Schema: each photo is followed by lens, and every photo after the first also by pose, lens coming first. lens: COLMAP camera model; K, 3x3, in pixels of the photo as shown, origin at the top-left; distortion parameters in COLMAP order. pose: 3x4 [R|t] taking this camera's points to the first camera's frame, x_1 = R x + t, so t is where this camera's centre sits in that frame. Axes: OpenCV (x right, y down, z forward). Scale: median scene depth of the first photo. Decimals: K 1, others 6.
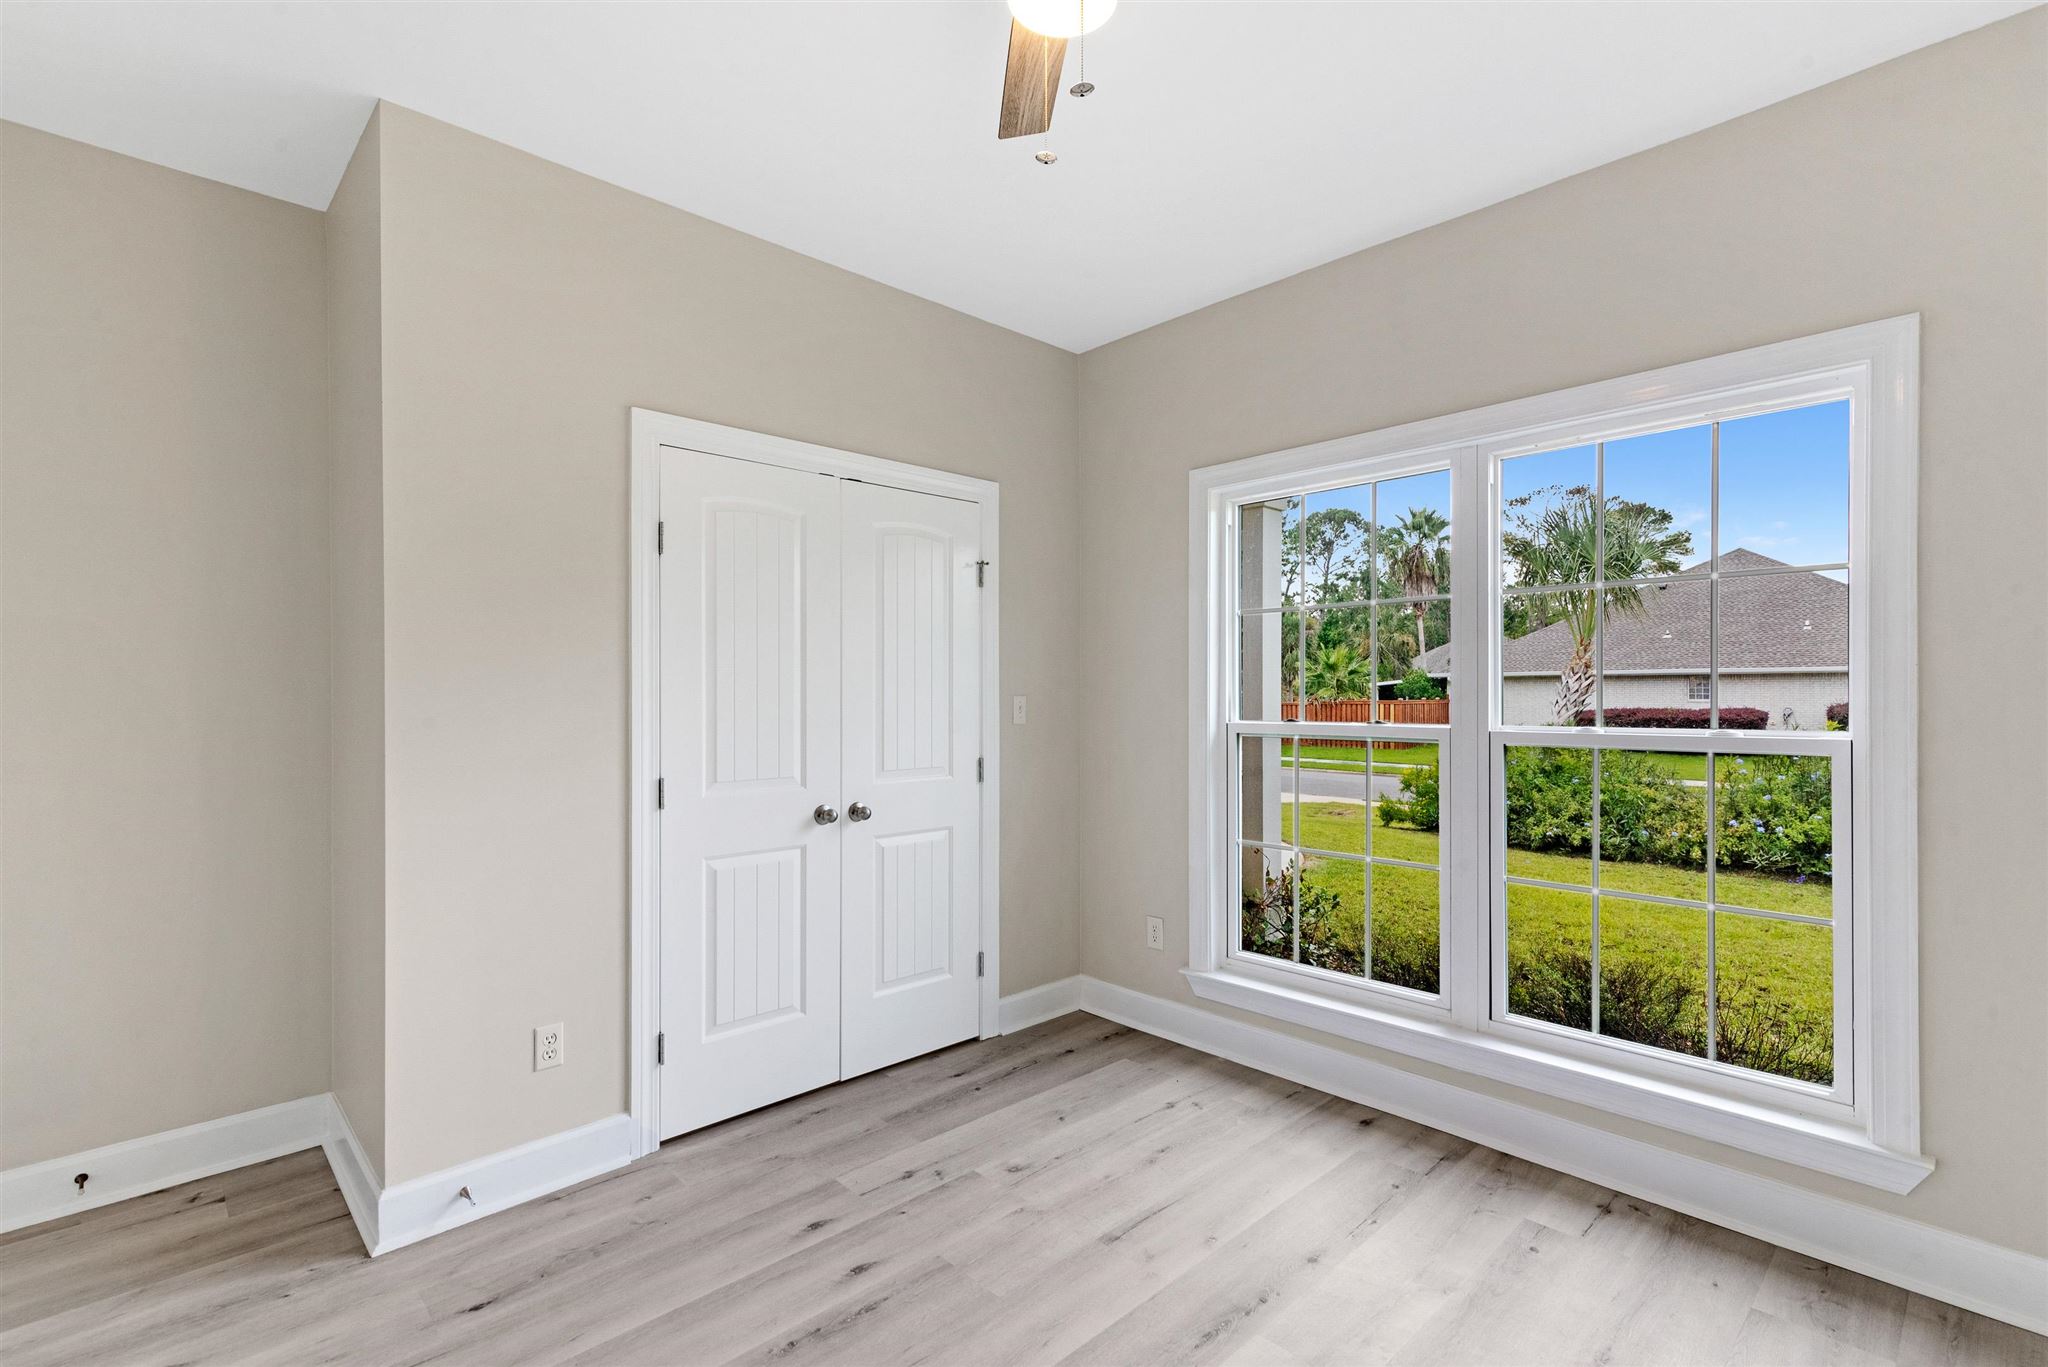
lens RADIAL K [[945.4, 0, 1043.5], [0, 945.4, 696.7], [0, 0, 1]] dist [0.008461, 0.000963]
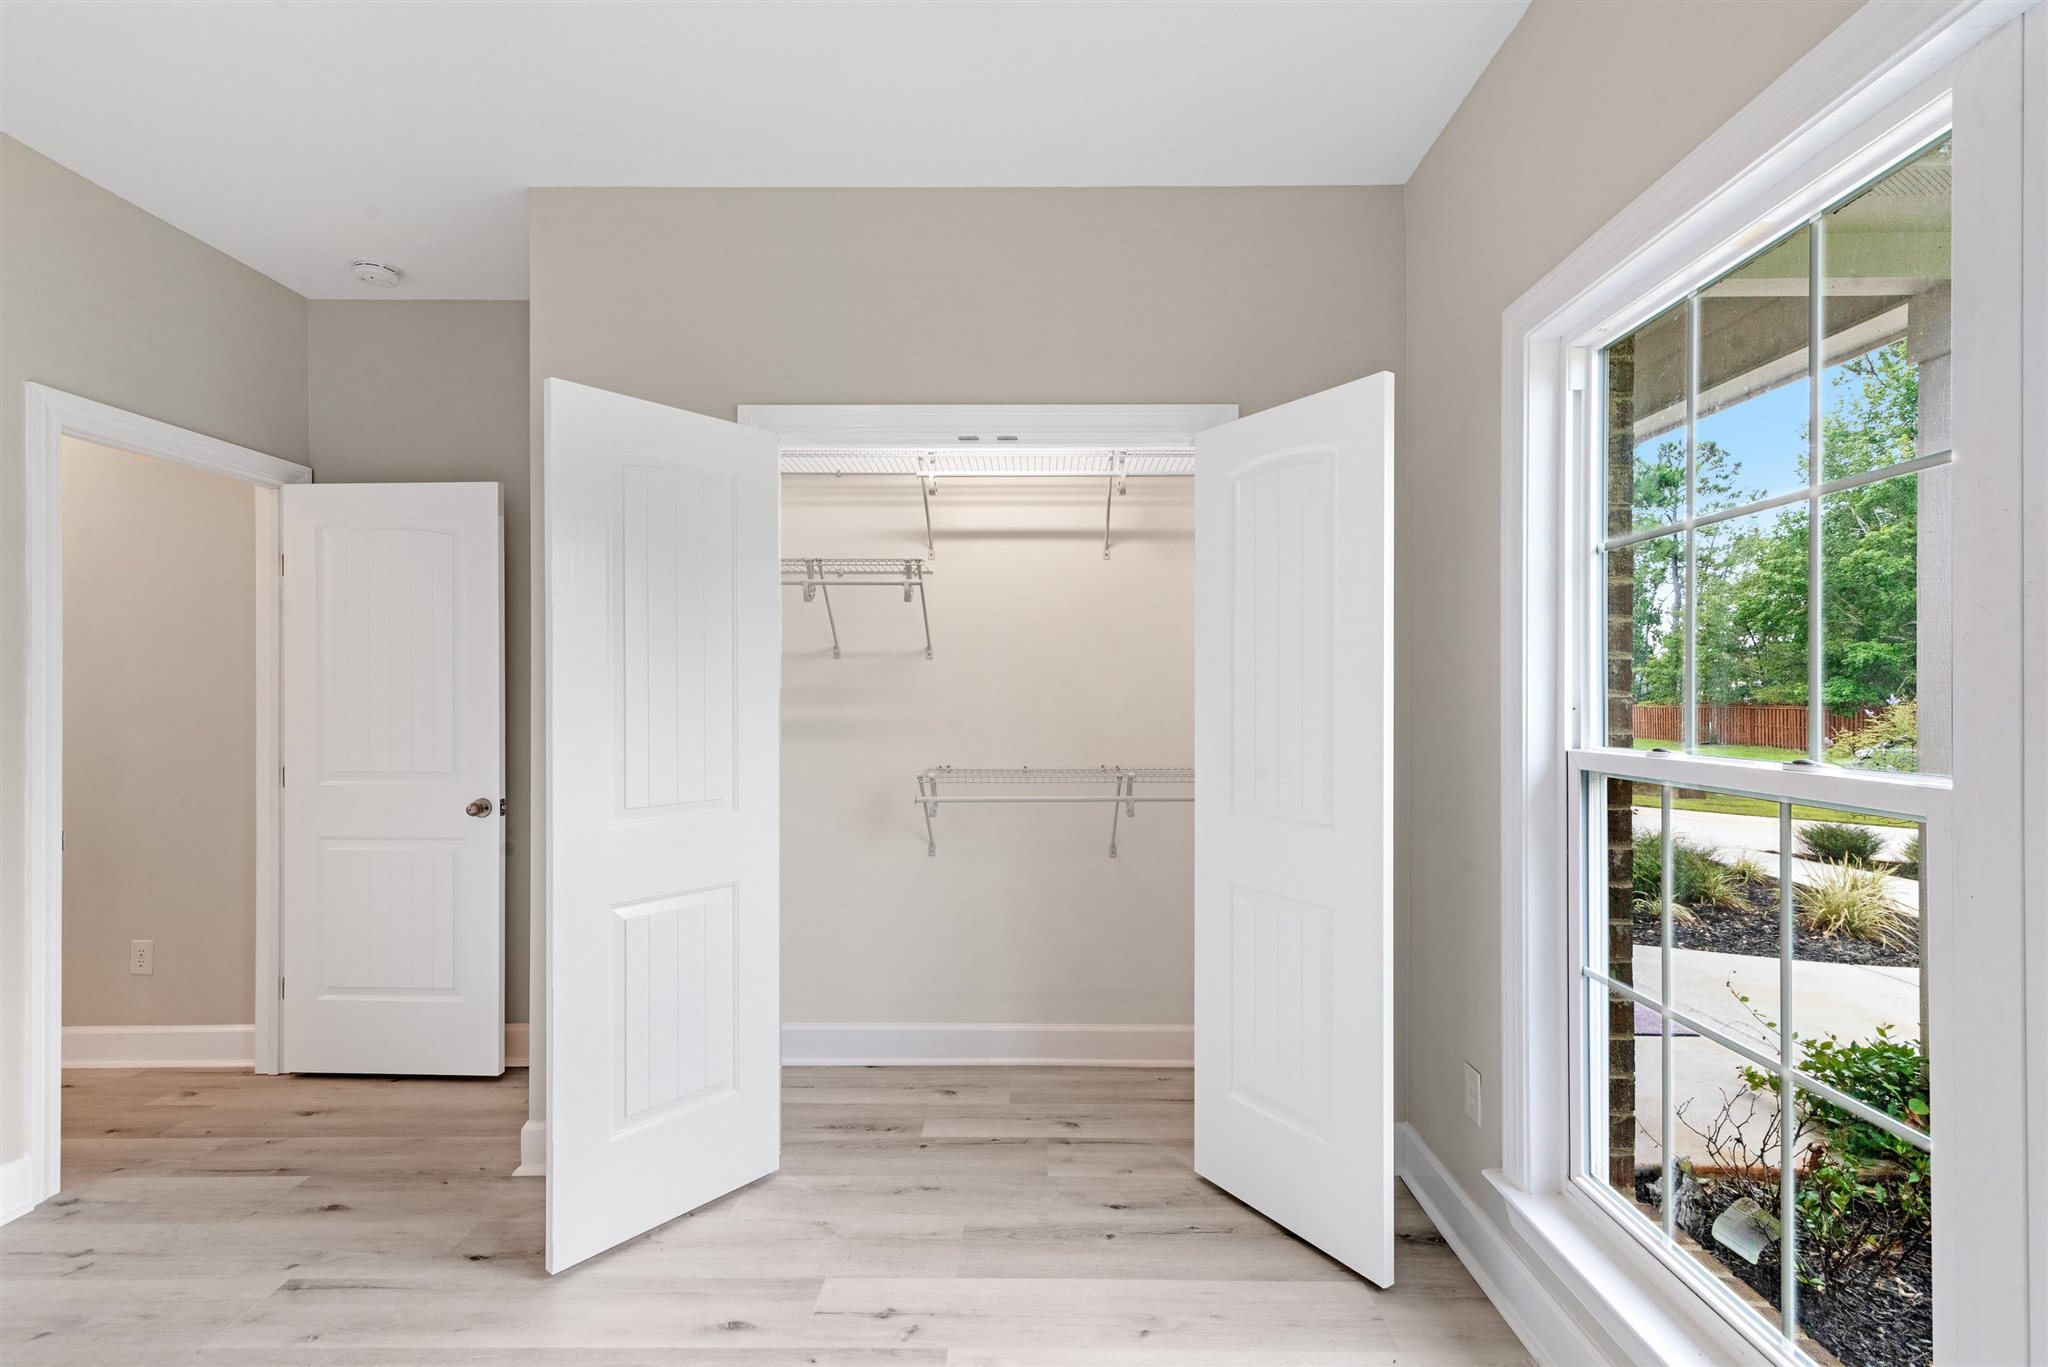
lens RADIAL K [[945.4, 0, 1157.4], [0, 945.4, 696.0], [0, 0, 1]] dist [0.008461, 0.000963]
pose [[0.697637, -0.001007, -0.716451, 0.510889], [0.004362, 0.999986, 0.002842, -0.009587], [0.716438, -0.005107, 0.697632, 0.538619]]
